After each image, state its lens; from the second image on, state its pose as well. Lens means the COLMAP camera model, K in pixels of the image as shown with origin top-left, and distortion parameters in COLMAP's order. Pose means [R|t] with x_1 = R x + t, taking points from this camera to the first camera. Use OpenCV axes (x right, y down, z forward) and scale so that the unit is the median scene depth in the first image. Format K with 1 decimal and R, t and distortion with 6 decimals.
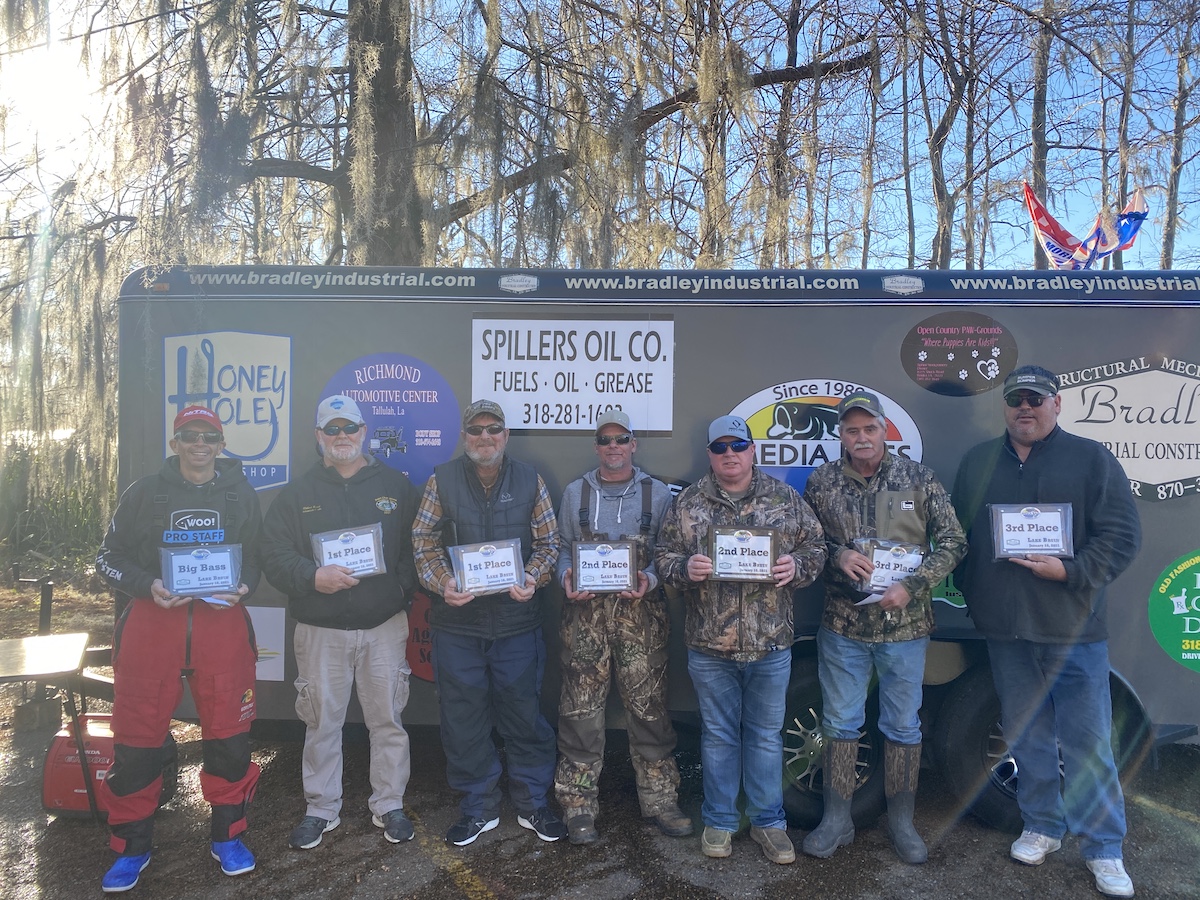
lens RADIAL K [[972.6, 0, 603.4], [0, 972.6, 441.2], [0, 0, 1]] dist [0.074384, -0.060000]
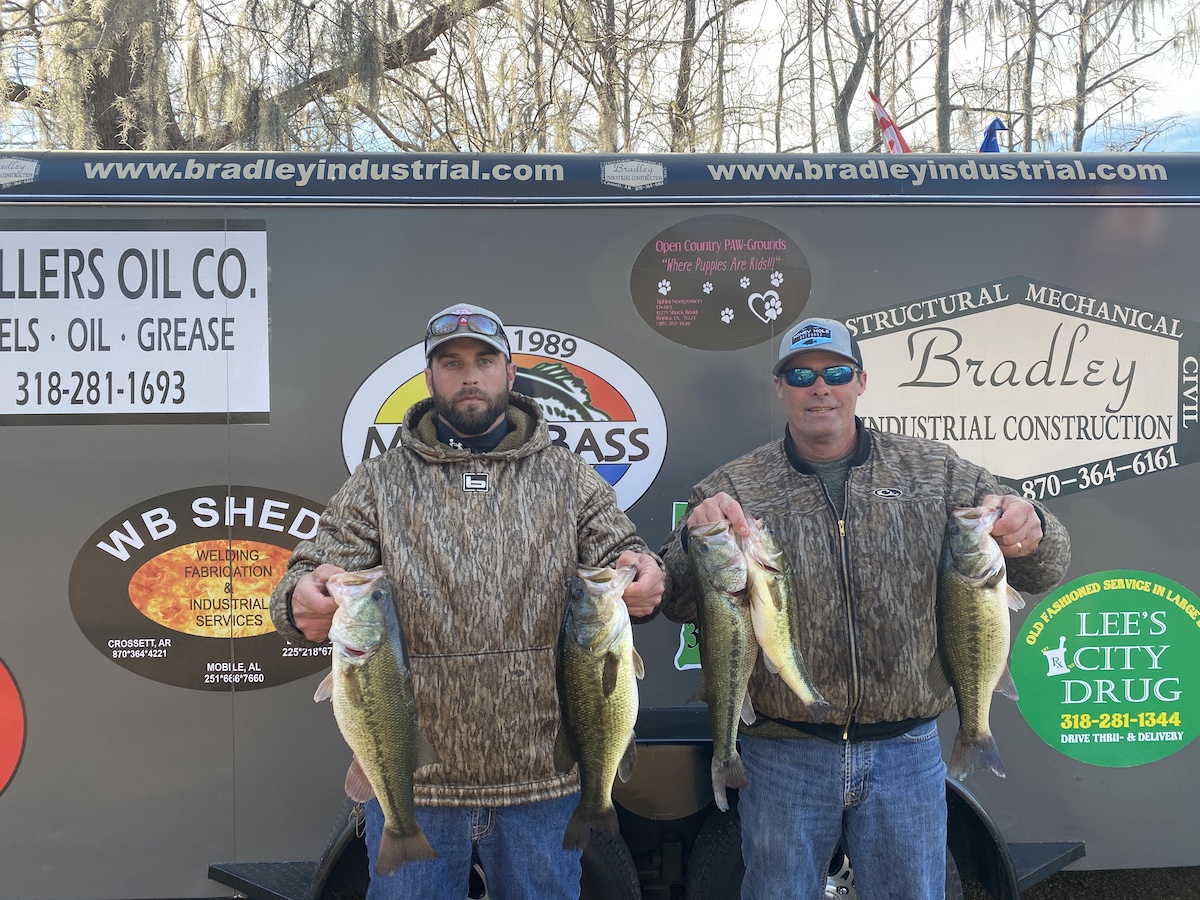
lens RADIAL K [[972.6, 0, 610.9], [0, 972.6, 449.6], [0, 0, 1]] dist [0.074384, -0.060000]
pose [[0.997280, -0.023397, 0.069890, 0.242021], [0.021659, 0.999439, 0.025532, 0.001626], [-0.070448, -0.023949, 0.997228, 0.368645]]
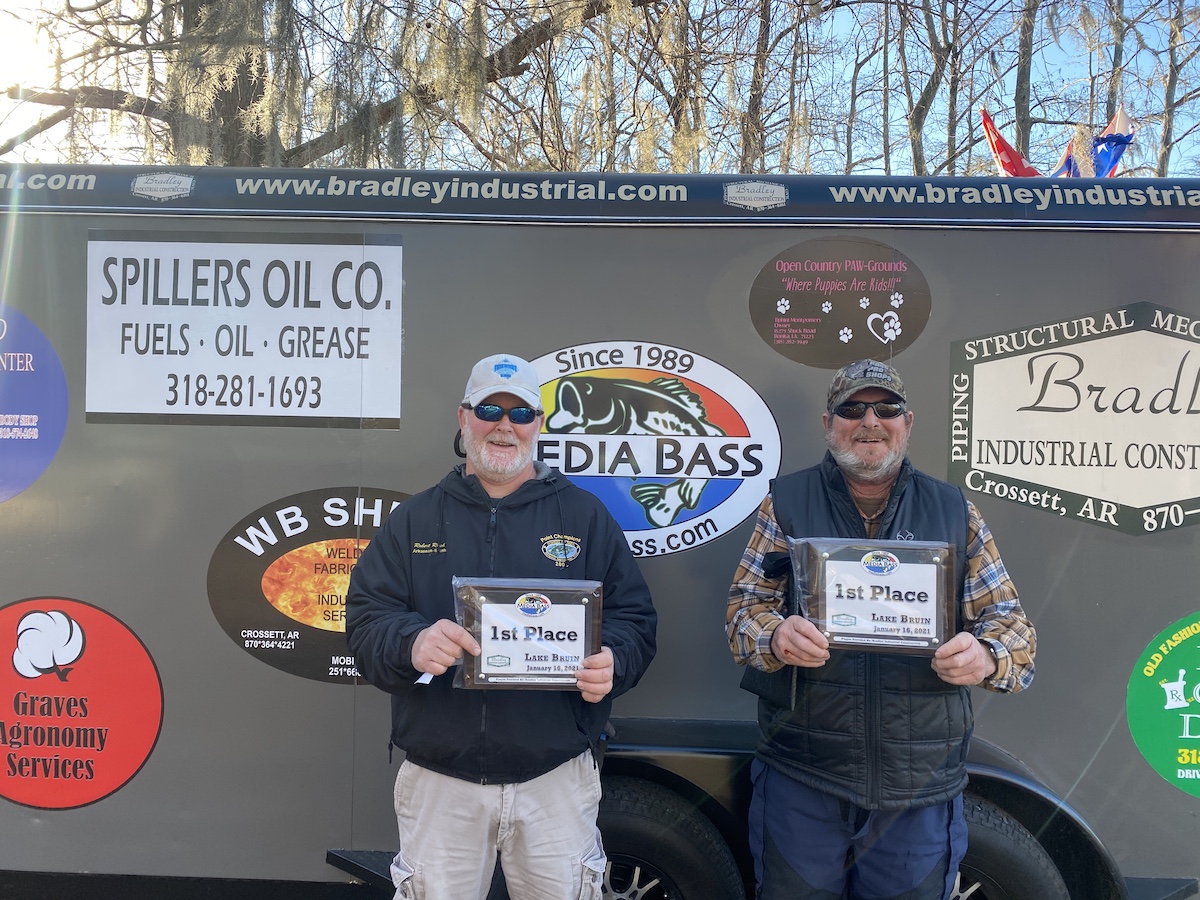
lens RADIAL K [[972.6, 0, 599.5], [0, 972.6, 440.5], [0, 0, 1]] dist [0.074384, -0.060000]
pose [[0.999929, 0.007944, 0.008936, 0.197919], [-0.008050, 0.999896, 0.011961, -0.005055], [-0.008840, -0.012032, 0.999889, 0.356216]]
